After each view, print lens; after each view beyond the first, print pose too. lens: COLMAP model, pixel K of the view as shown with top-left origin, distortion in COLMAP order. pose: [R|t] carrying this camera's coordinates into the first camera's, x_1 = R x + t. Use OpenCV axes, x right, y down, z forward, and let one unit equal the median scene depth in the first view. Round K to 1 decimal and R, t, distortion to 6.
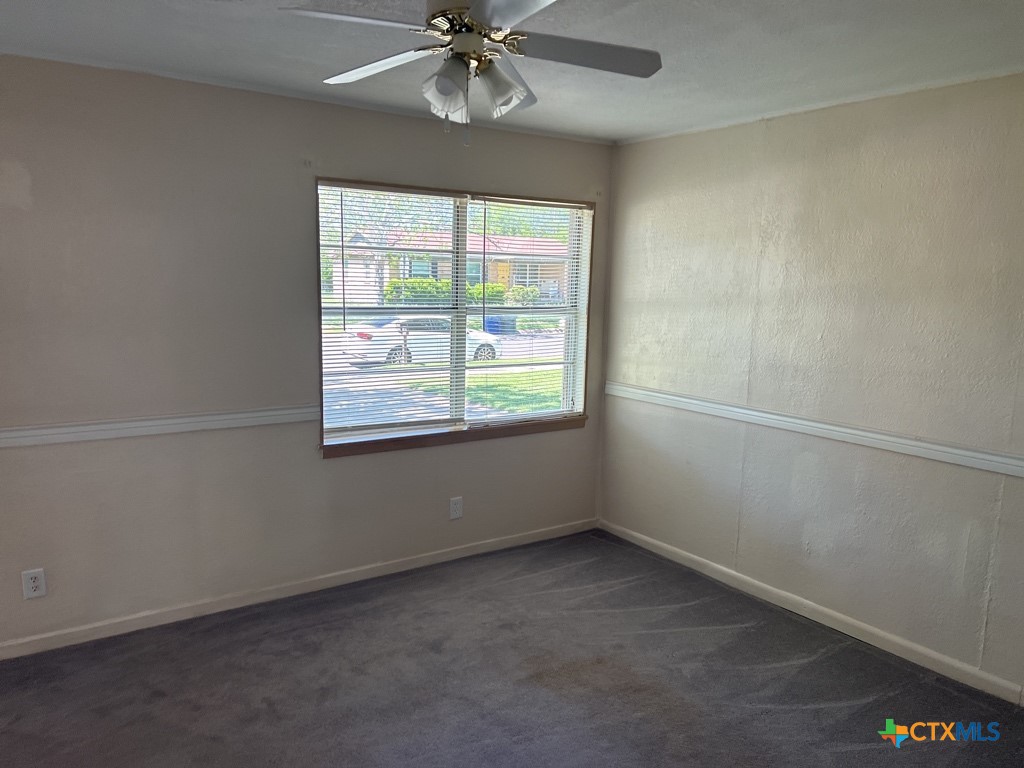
lens RADIAL K [[767.6, 0, 508.0], [0, 767.6, 388.1], [0, 0, 1]] dist [0.035702, -0.029793]
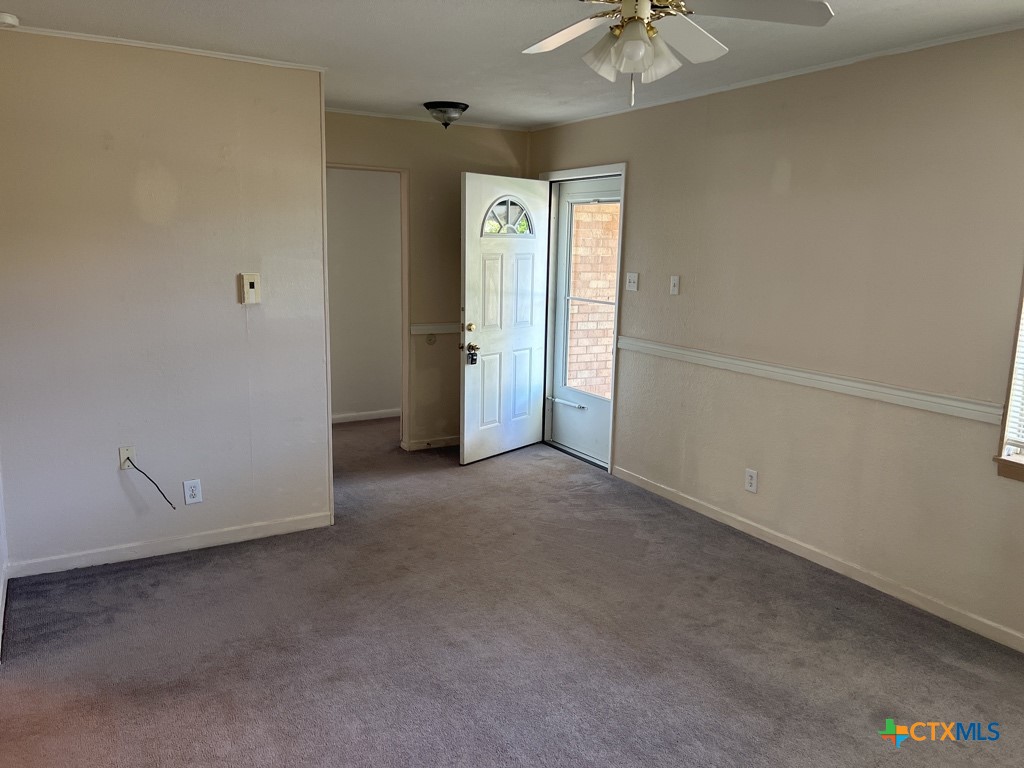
lens RADIAL K [[767.6, 0, 511.4], [0, 767.6, 384.1], [0, 0, 1]] dist [0.035702, -0.029793]
pose [[-0.072530, 0.157312, -0.984882, 0.645371], [-0.165457, 0.971902, 0.167424, -0.056706], [0.983546, 0.175099, -0.044463, 0.590775]]
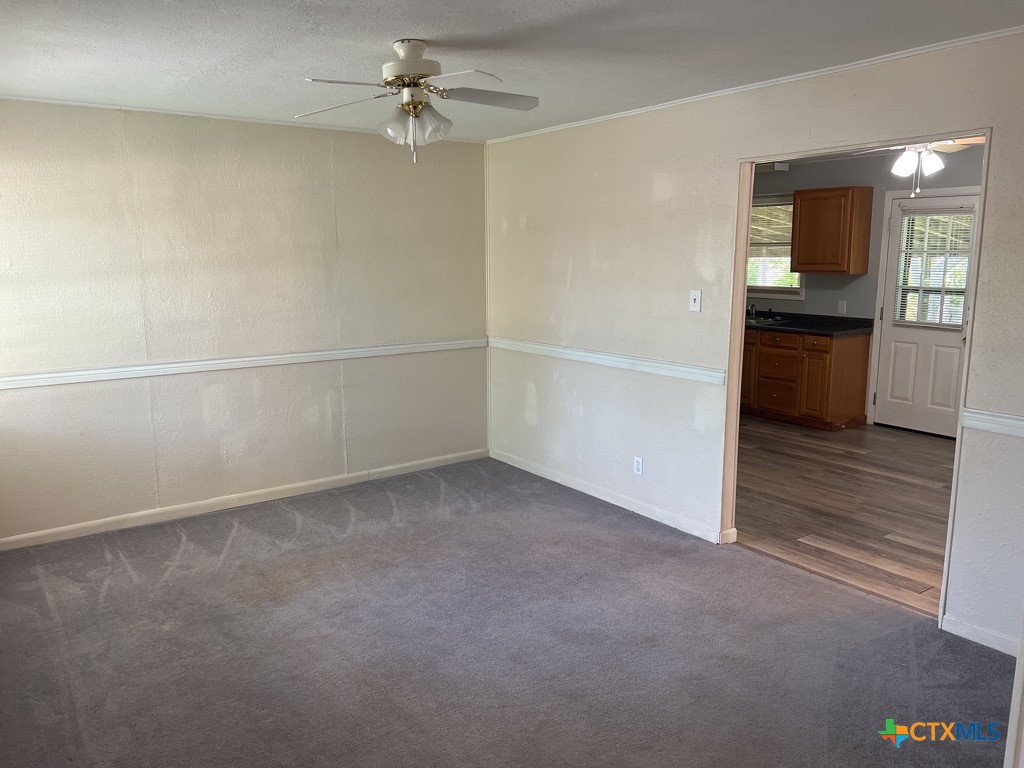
lens RADIAL K [[767.6, 0, 516.7], [0, 767.6, 382.0], [0, 0, 1]] dist [0.035702, -0.029793]
pose [[-0.019356, -0.192754, 0.981056, -0.969632], [0.144423, 0.970410, 0.193512, -0.106814], [-0.989327, 0.145433, 0.009055, 0.531991]]
